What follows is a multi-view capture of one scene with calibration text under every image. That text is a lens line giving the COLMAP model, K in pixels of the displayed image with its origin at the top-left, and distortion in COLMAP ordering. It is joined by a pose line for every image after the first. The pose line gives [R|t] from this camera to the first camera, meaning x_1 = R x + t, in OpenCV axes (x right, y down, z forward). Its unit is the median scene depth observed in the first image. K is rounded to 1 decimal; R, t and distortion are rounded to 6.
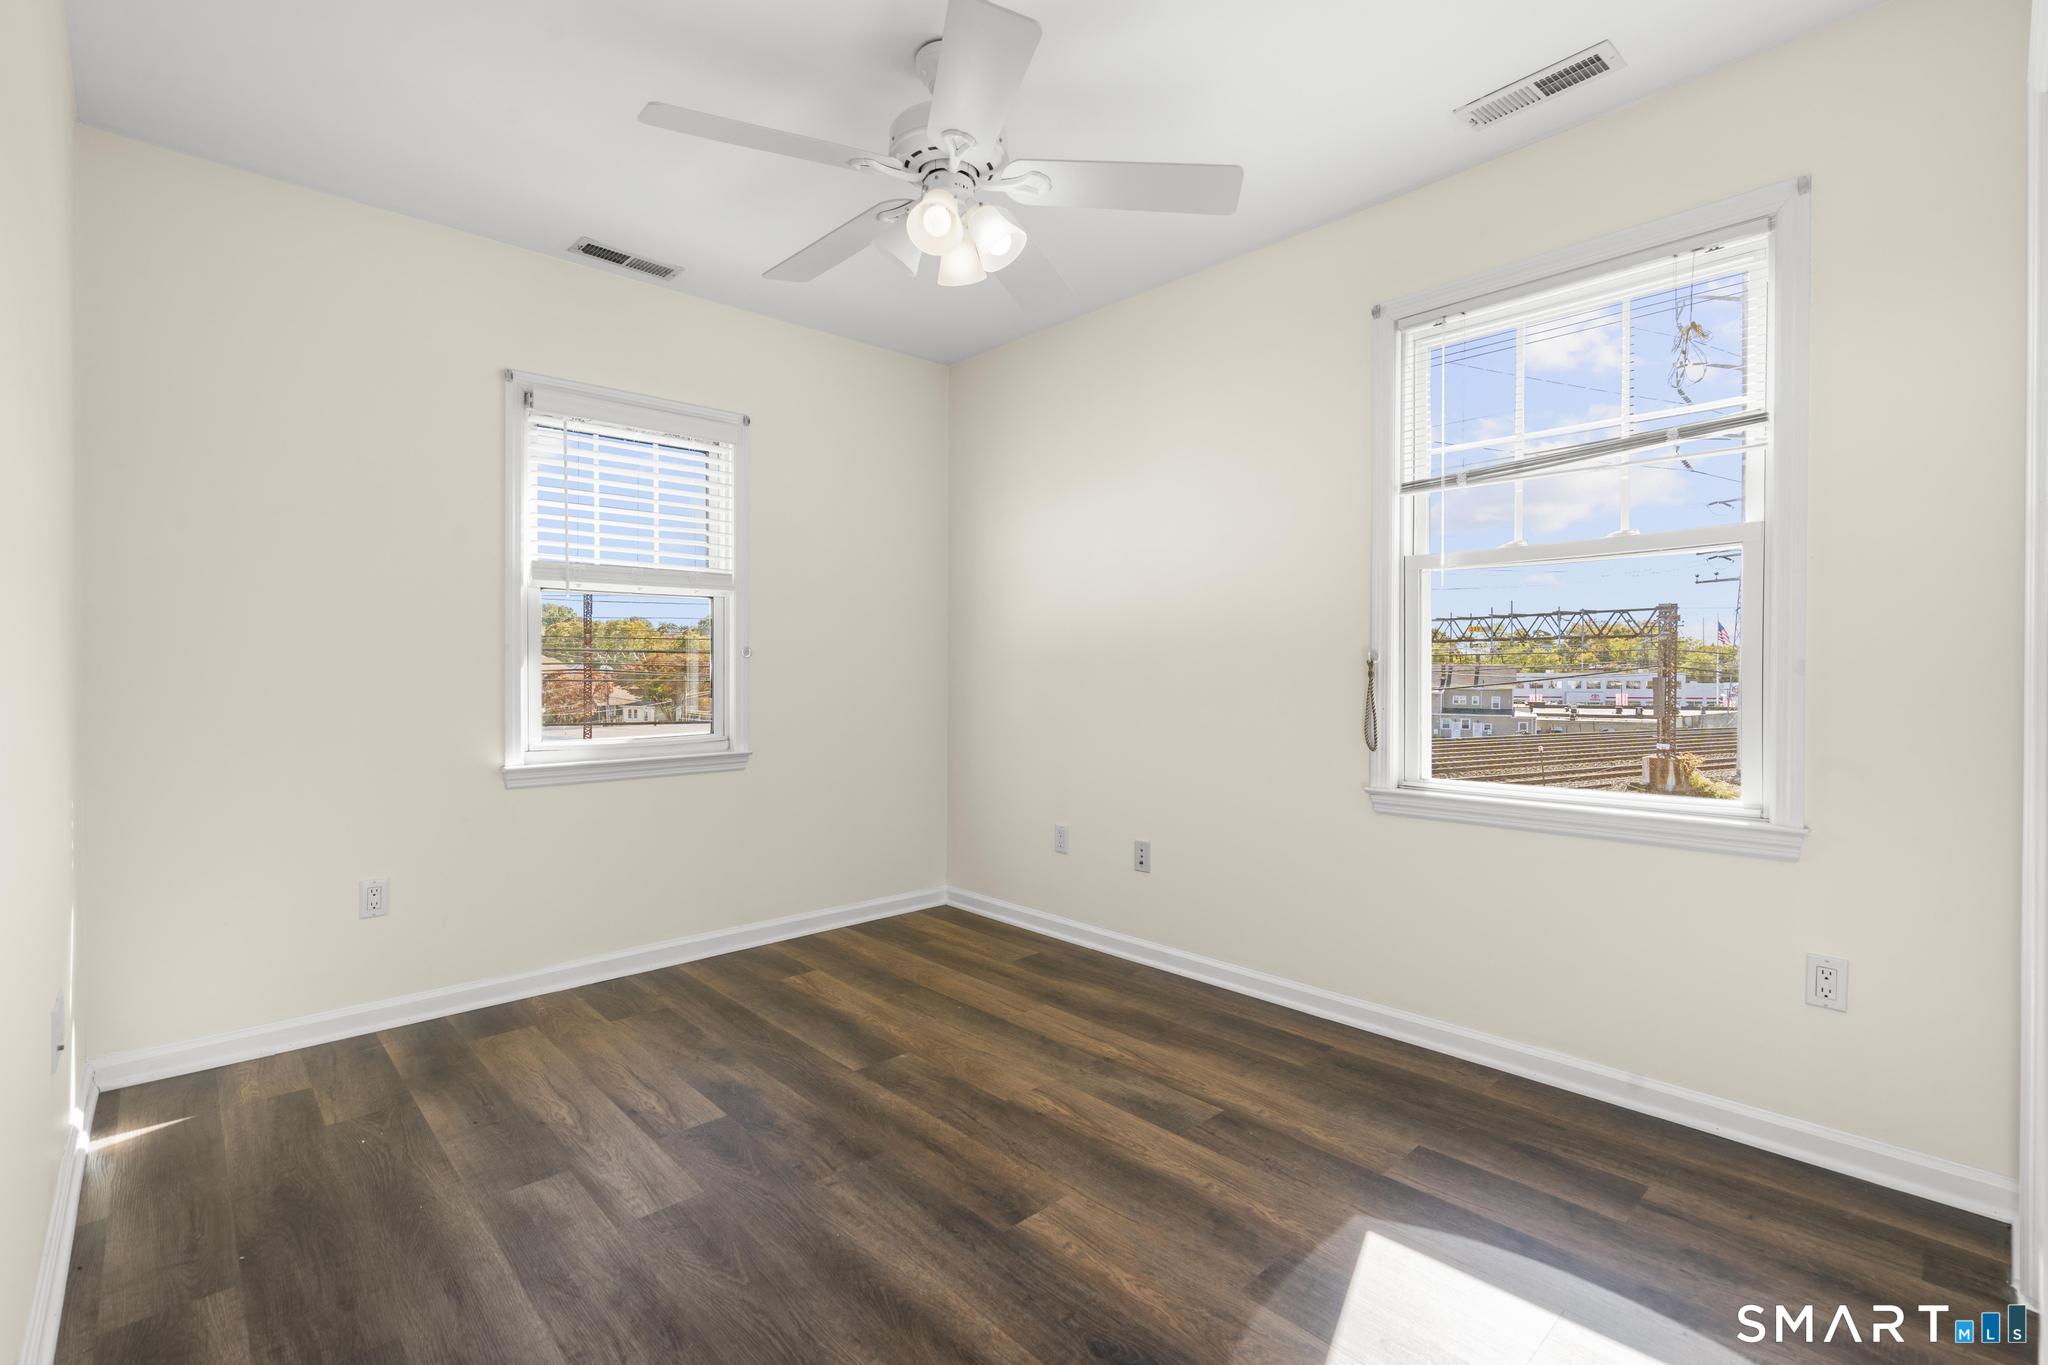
lens RADIAL K [[929.3, 0, 1032.5], [0, 929.3, 677.4], [0, 0, 1]] dist [-0.001656, 0.000273]
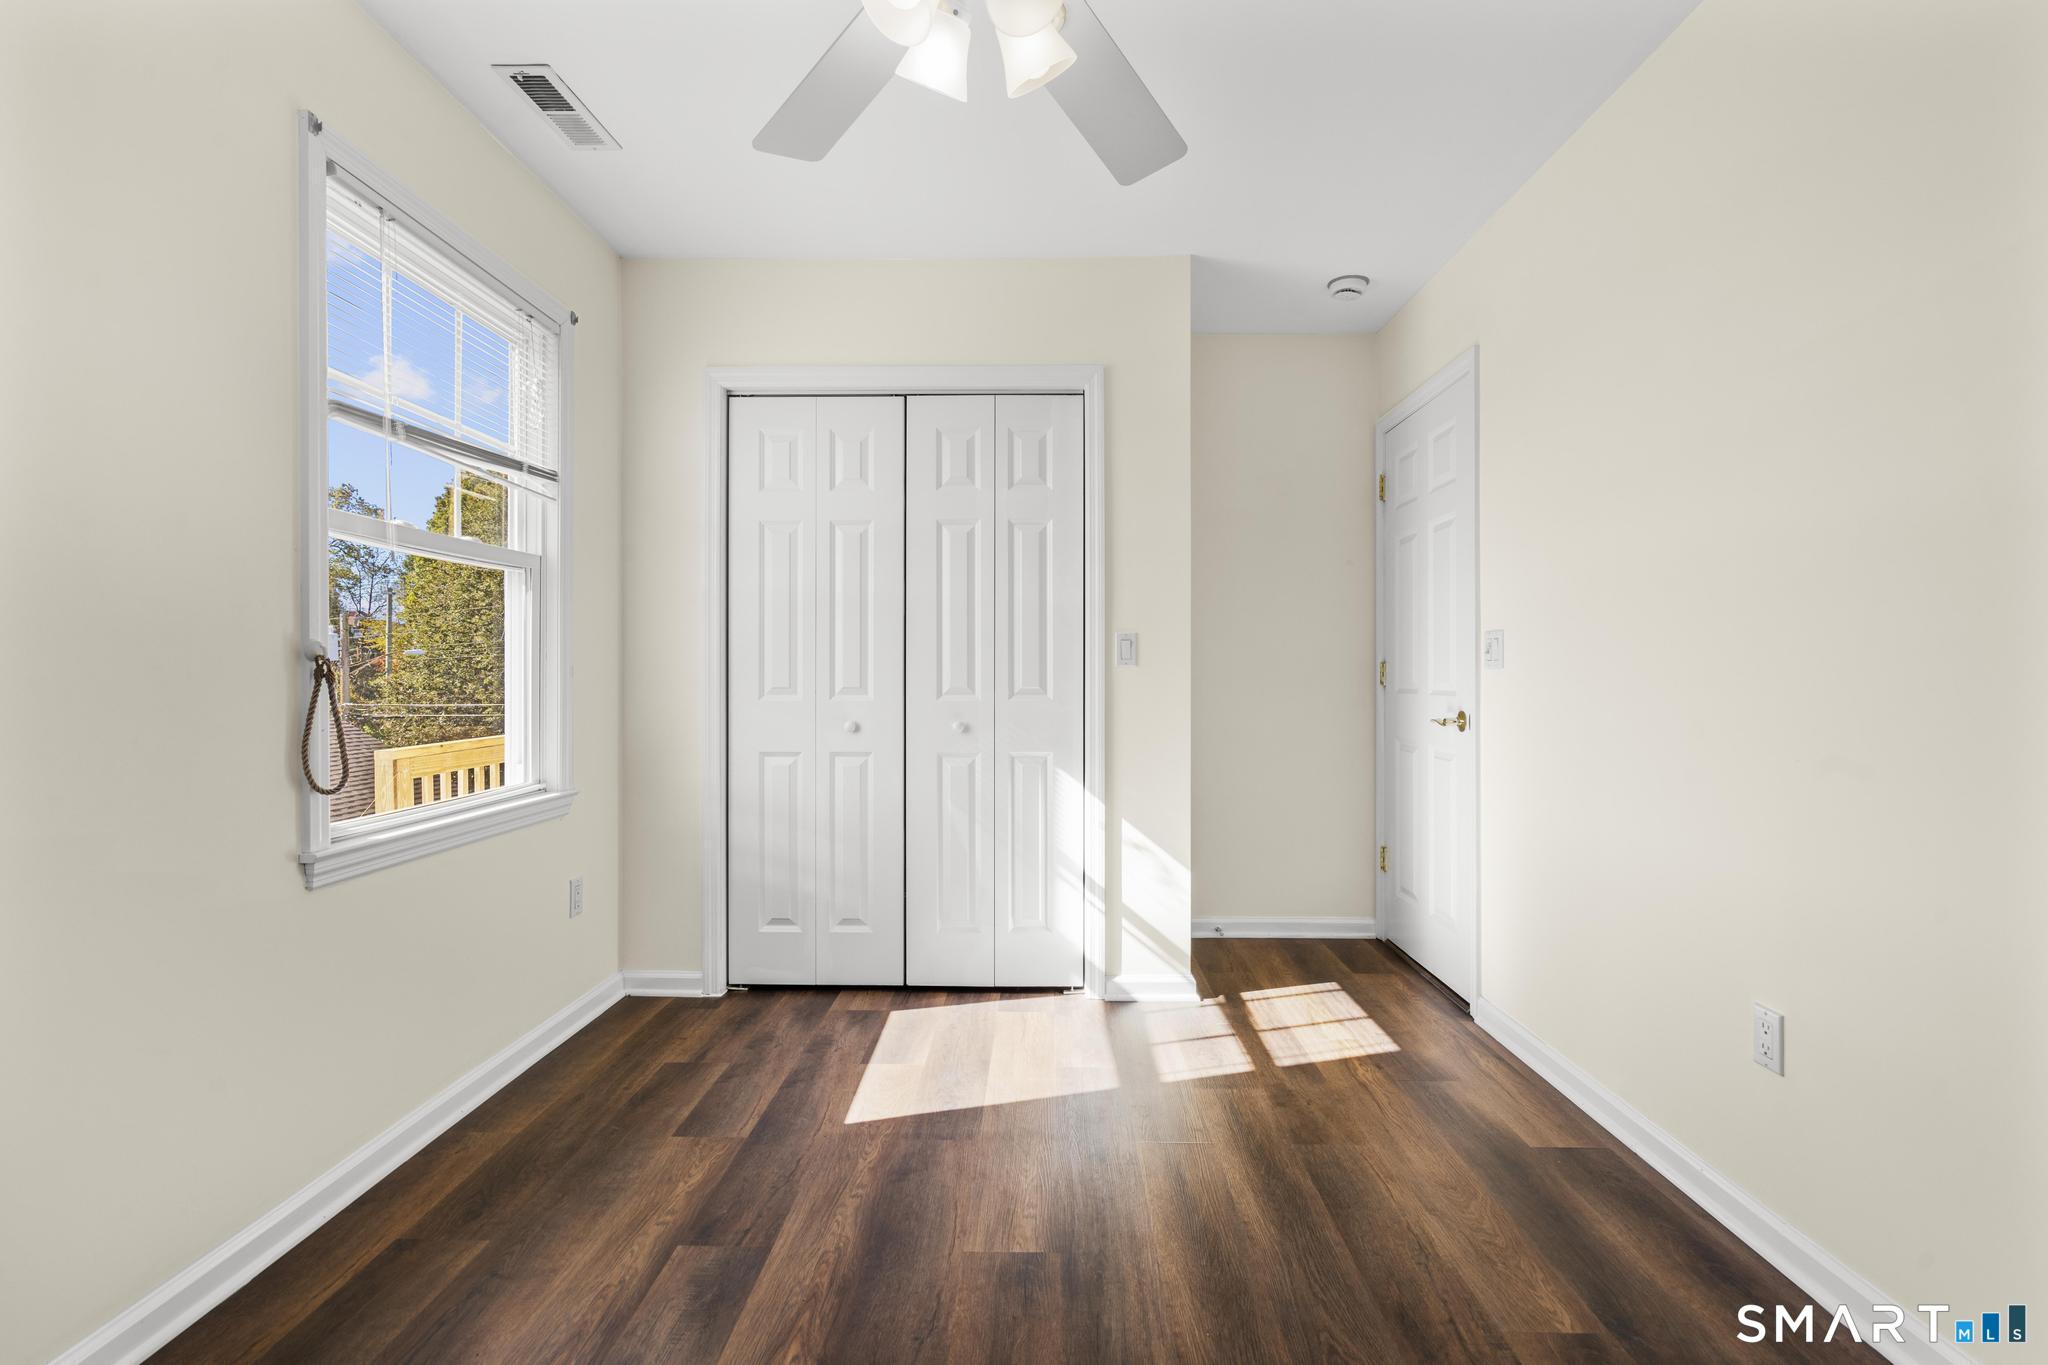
lens RADIAL K [[929.3, 0, 1032.2], [0, 929.3, 686.6], [0, 0, 1]] dist [-0.001656, 0.000273]
pose [[-0.721470, -0.007823, 0.692402, -0.554050], [0.004124, 0.999870, 0.015594, -0.005265], [-0.692434, 0.014106, -0.721344, 1.403705]]
